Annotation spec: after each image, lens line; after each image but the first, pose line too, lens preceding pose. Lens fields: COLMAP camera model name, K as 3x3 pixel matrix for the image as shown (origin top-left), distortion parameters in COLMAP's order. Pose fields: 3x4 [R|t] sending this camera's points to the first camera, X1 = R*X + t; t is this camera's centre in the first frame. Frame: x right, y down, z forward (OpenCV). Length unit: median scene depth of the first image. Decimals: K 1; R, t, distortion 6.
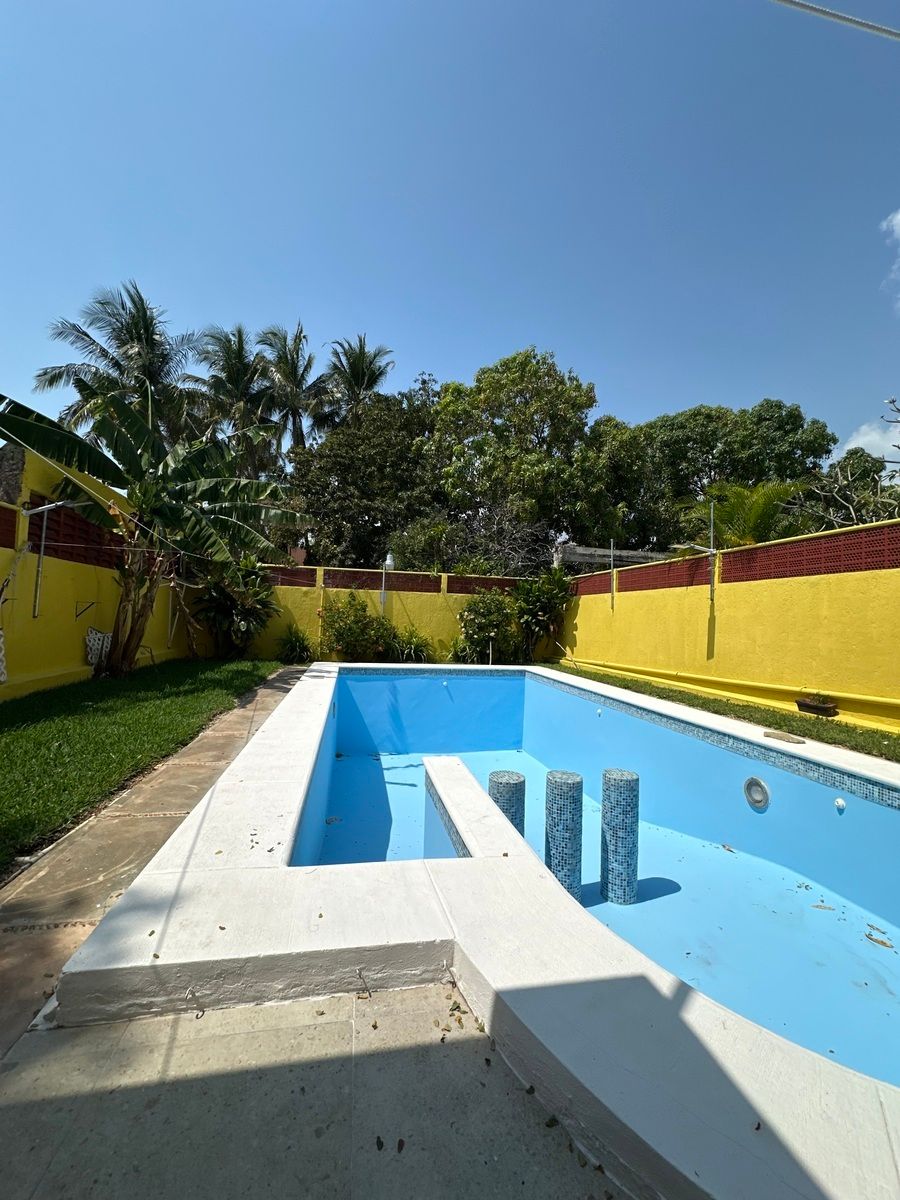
lens RADIAL K [[479.8, 0, 446.4], [0, 479.8, 599.0], [0, 0, 1]] dist [0.000016, -0.000004]
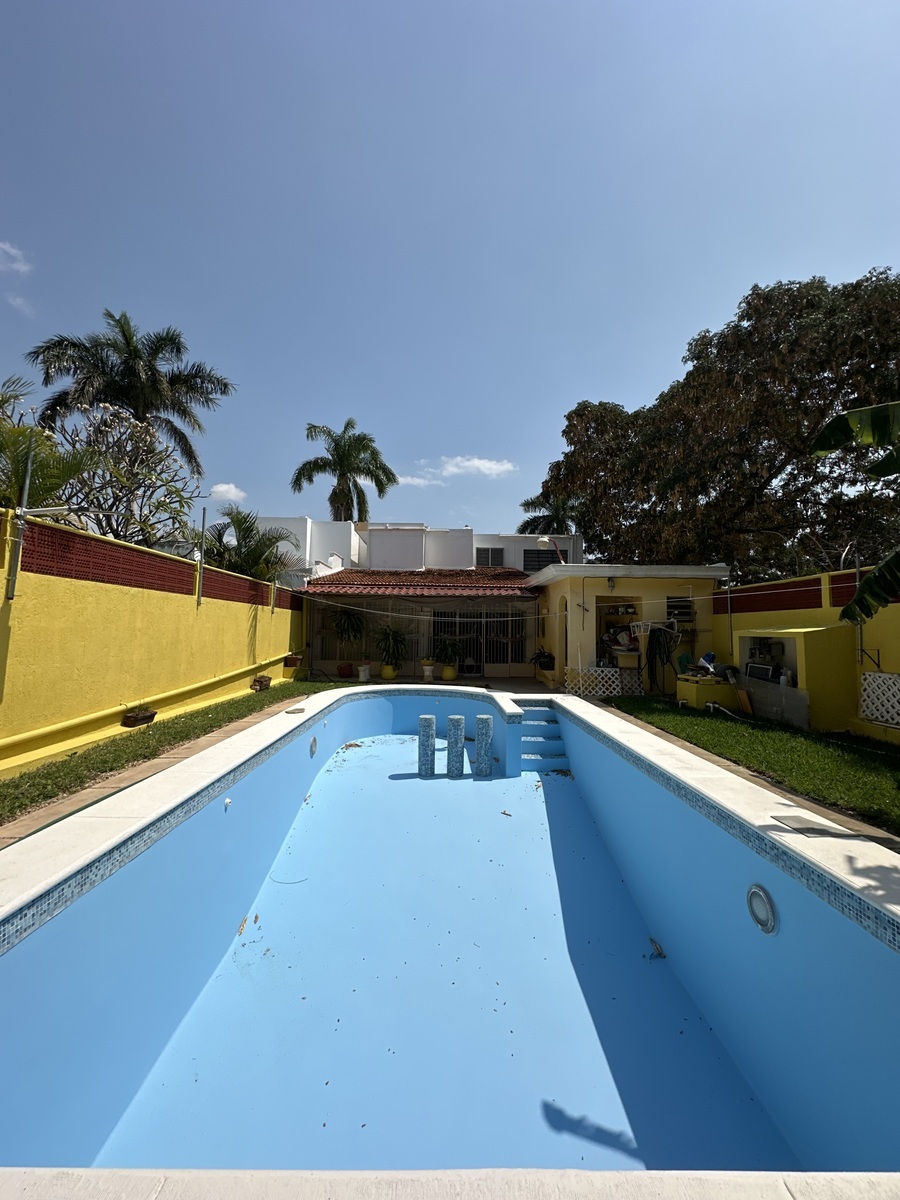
lens RADIAL K [[479.8, 0, 453.1], [0, 479.8, 595.4], [0, 0, 1]] dist [0.000016, -0.000004]
pose [[-0.982387, -0.025228, 0.185147, -0.067680], [-0.046695, 0.992552, -0.112521, 0.049534], [-0.180930, -0.119185, -0.976248, 1.897559]]
